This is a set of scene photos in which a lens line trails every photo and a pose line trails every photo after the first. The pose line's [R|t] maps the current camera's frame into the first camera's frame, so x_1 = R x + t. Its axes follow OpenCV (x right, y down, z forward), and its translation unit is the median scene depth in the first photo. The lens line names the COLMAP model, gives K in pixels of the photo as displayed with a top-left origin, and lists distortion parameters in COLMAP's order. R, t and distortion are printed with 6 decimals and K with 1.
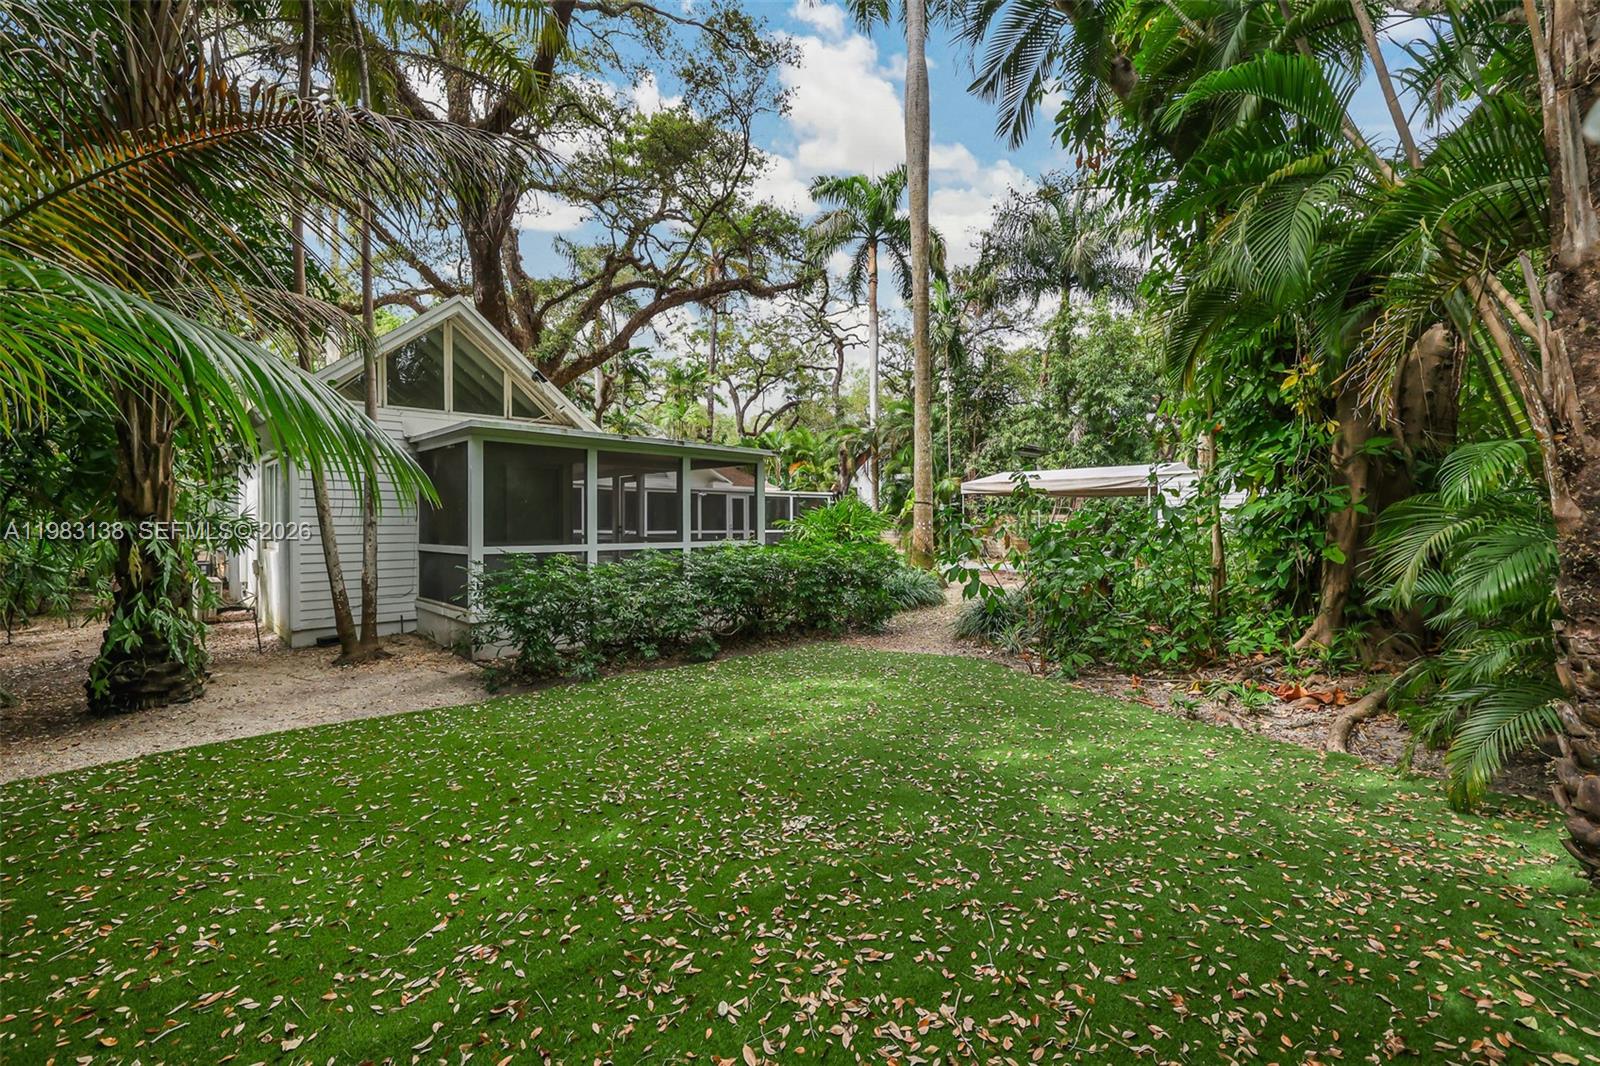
lens RADIAL K [[693.3, 0, 776.9], [0, 693.3, 526.6], [0, 0, 1]] dist [-0.002983, 0.000460]
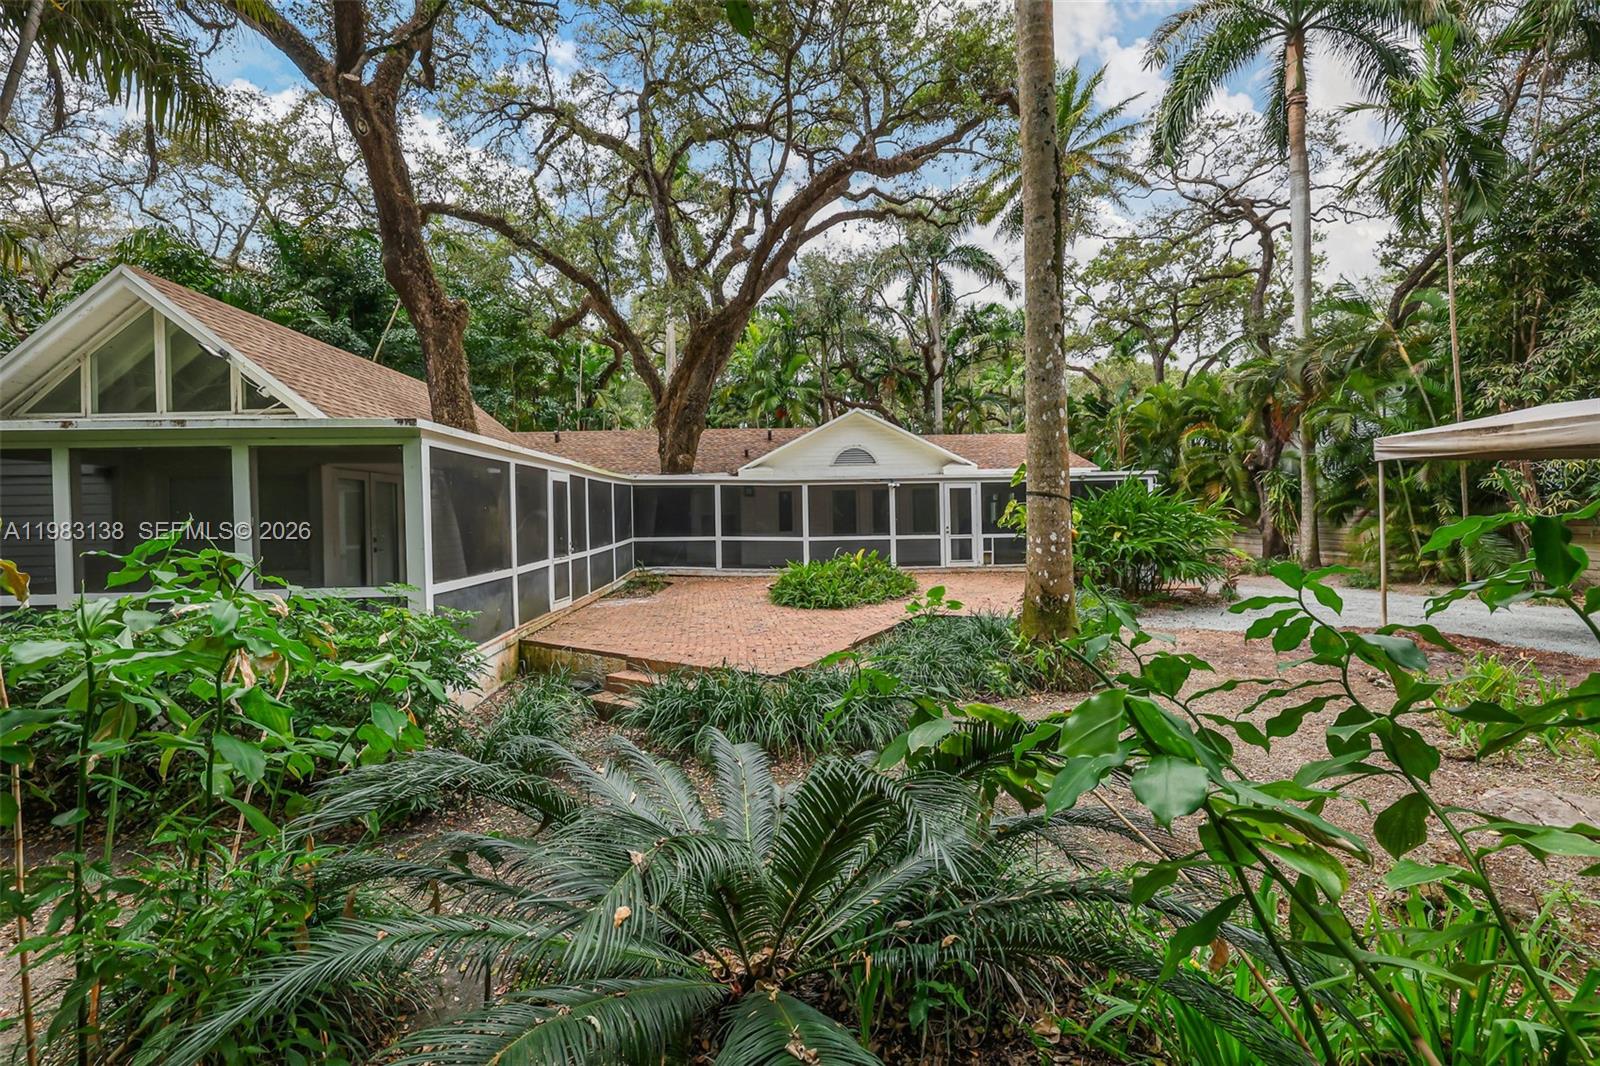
lens RADIAL K [[693.3, 0, 776.9], [0, 693.3, 526.6], [0, 0, 1]] dist [-0.002983, 0.000460]
pose [[0.759292, -0.010317, -0.650668, 0.502737], [0.019496, 0.999786, 0.006899, -0.023685], [0.650458, -0.017924, 0.759331, 0.733795]]
